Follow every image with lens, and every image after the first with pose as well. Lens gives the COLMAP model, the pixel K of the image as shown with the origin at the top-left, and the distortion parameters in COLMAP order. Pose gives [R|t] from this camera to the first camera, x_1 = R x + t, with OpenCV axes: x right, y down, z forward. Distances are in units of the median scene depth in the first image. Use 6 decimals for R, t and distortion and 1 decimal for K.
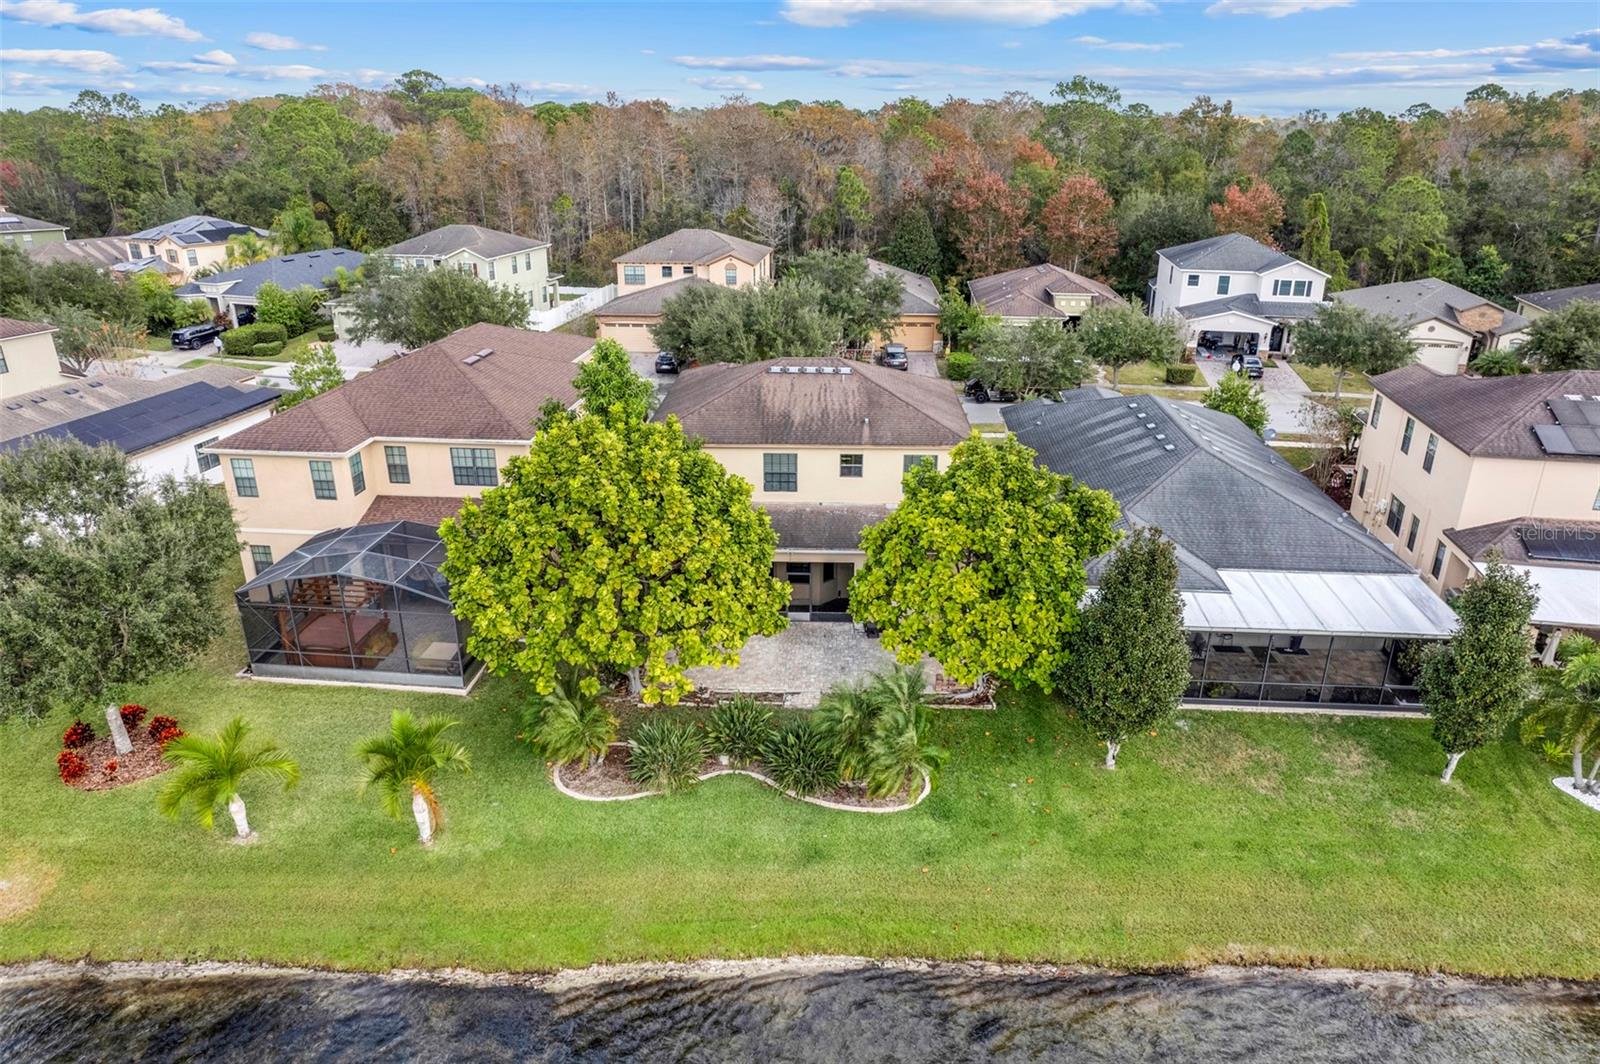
lens RADIAL K [[1042.5, 0, 808.1], [0, 1042.5, 533.9], [0, 0, 1]] dist [-0.050852, 0.033114]
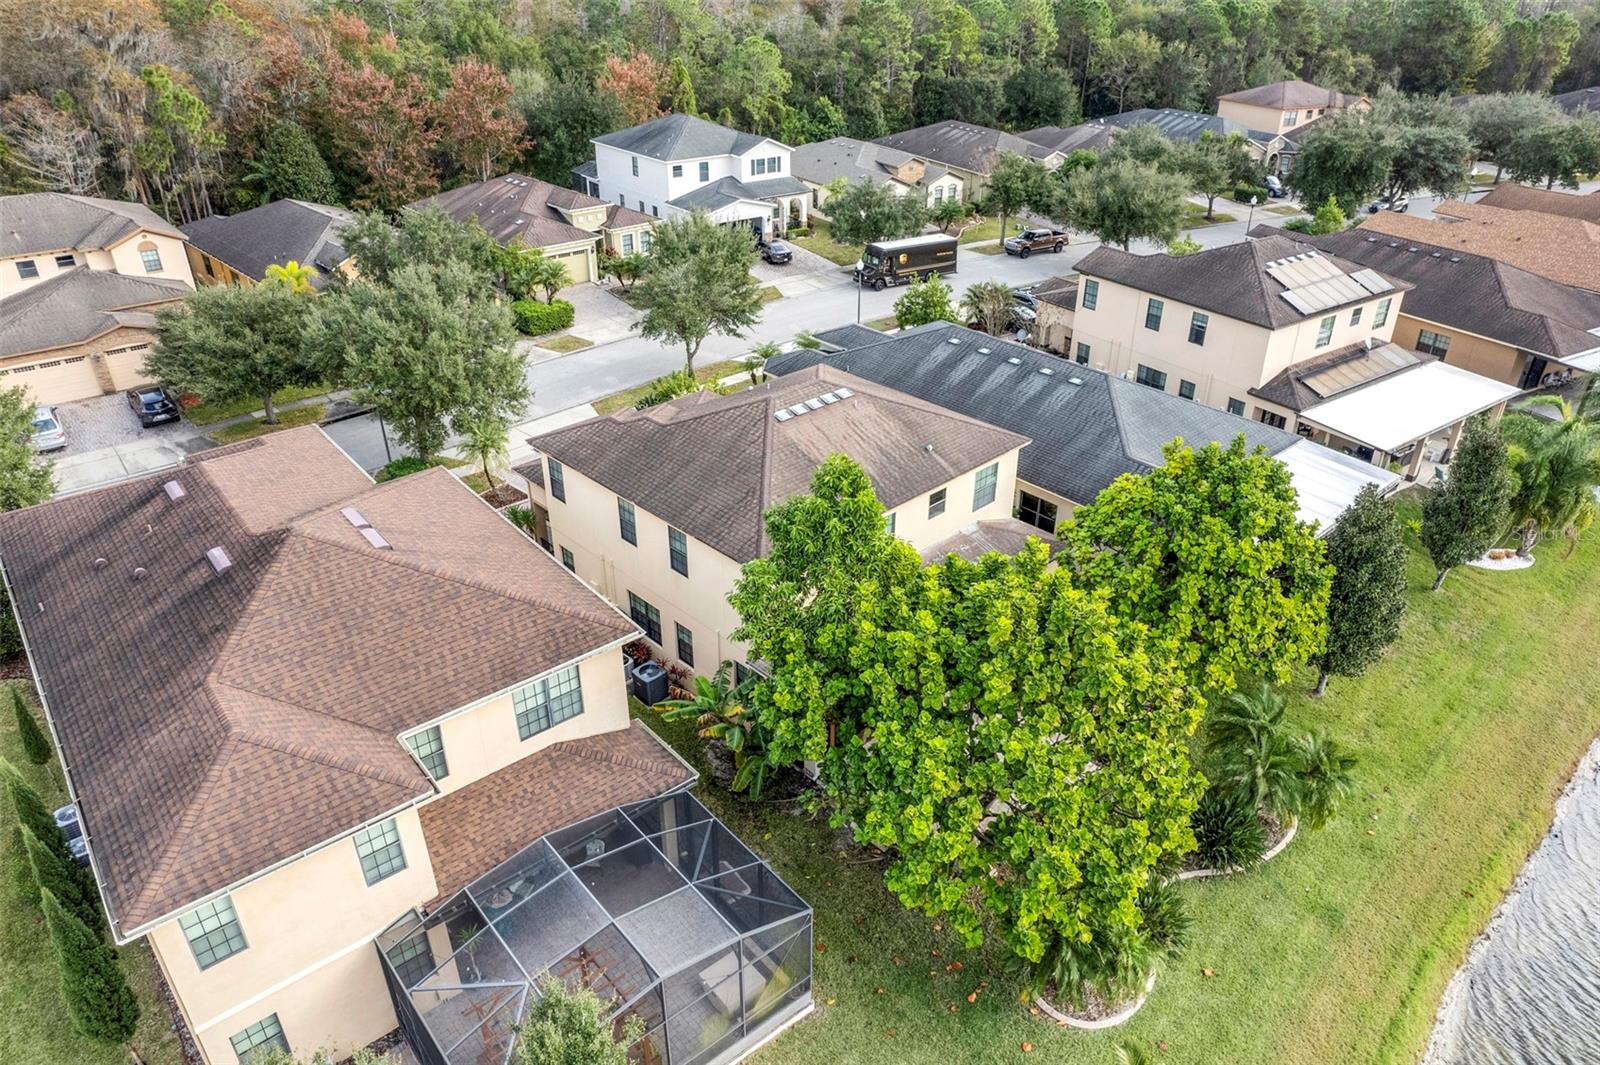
lens RADIAL K [[1042.5, 0, 811.2], [0, 1042.5, 535.5], [0, 0, 1]] dist [-0.050852, 0.033114]
pose [[0.697766, -0.353751, 0.622882, -0.270305], [0.261572, 0.935334, 0.238182, -0.127962], [-0.666860, -0.003267, 0.745176, 0.199532]]
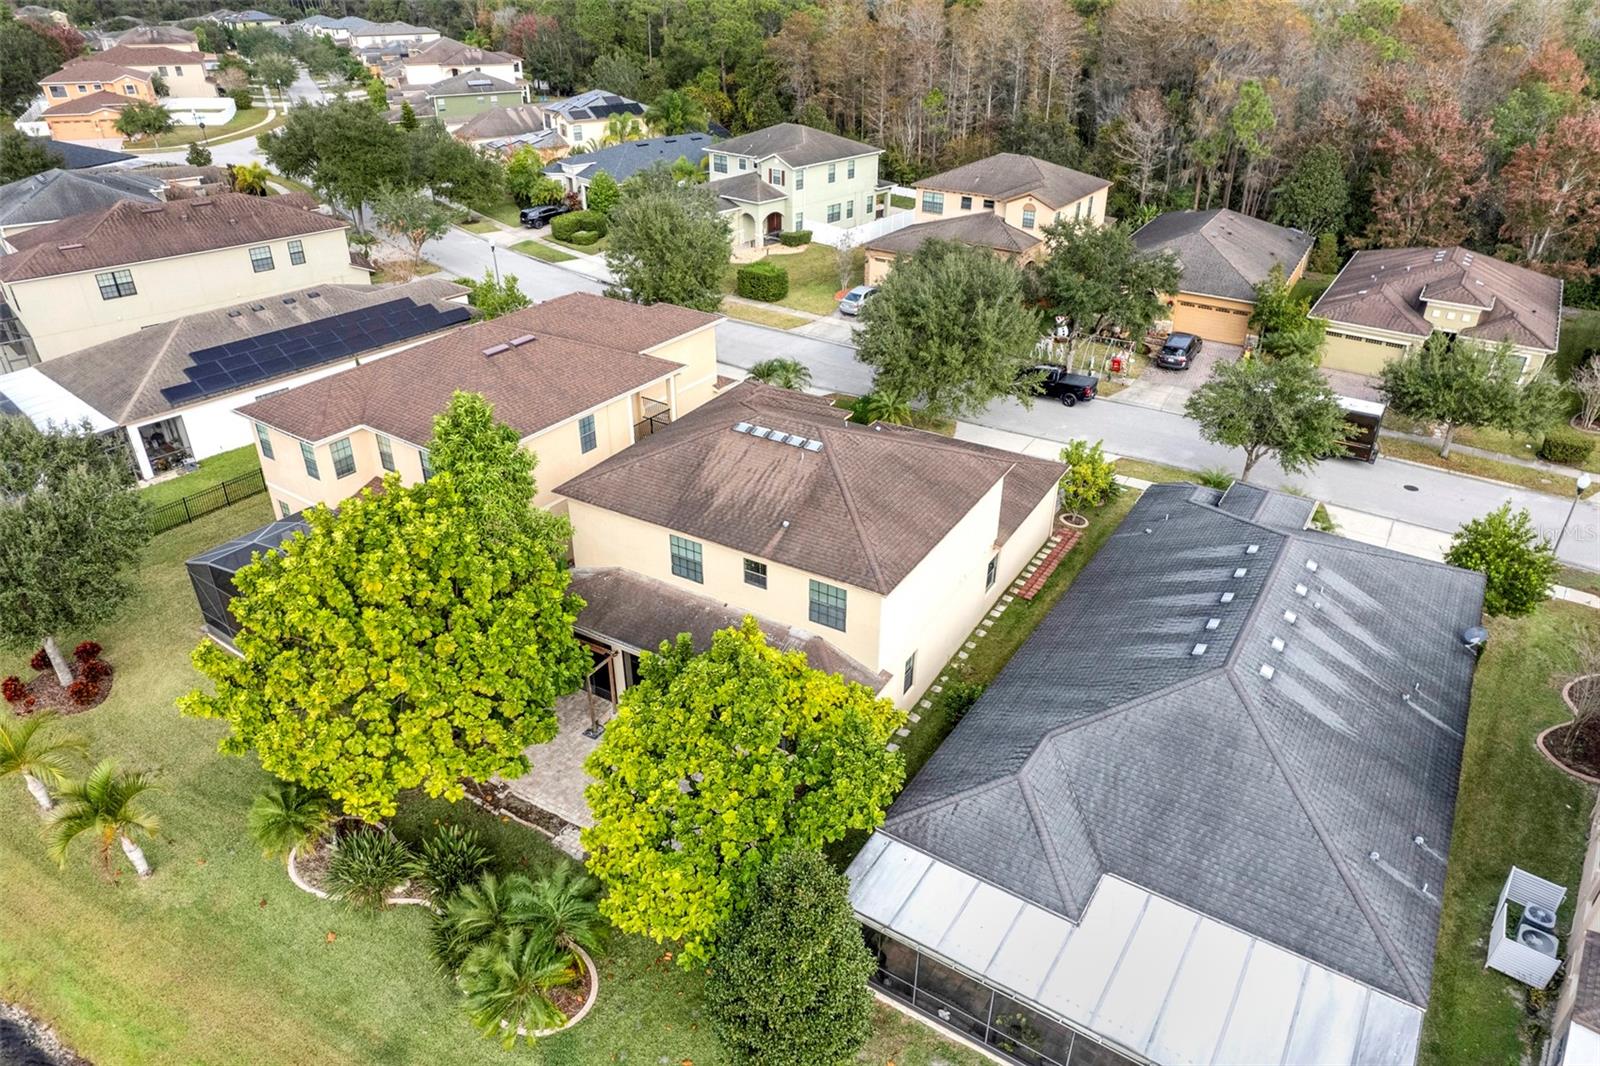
lens RADIAL K [[1042.5, 0, 799.1], [0, 1042.5, 534.1], [0, 0, 1]] dist [-0.050852, 0.033114]
pose [[0.874868, 0.240517, -0.420425, 0.193198], [-0.181005, 0.967458, 0.176809, -0.116522], [0.449270, -0.078585, 0.889933, 0.130515]]
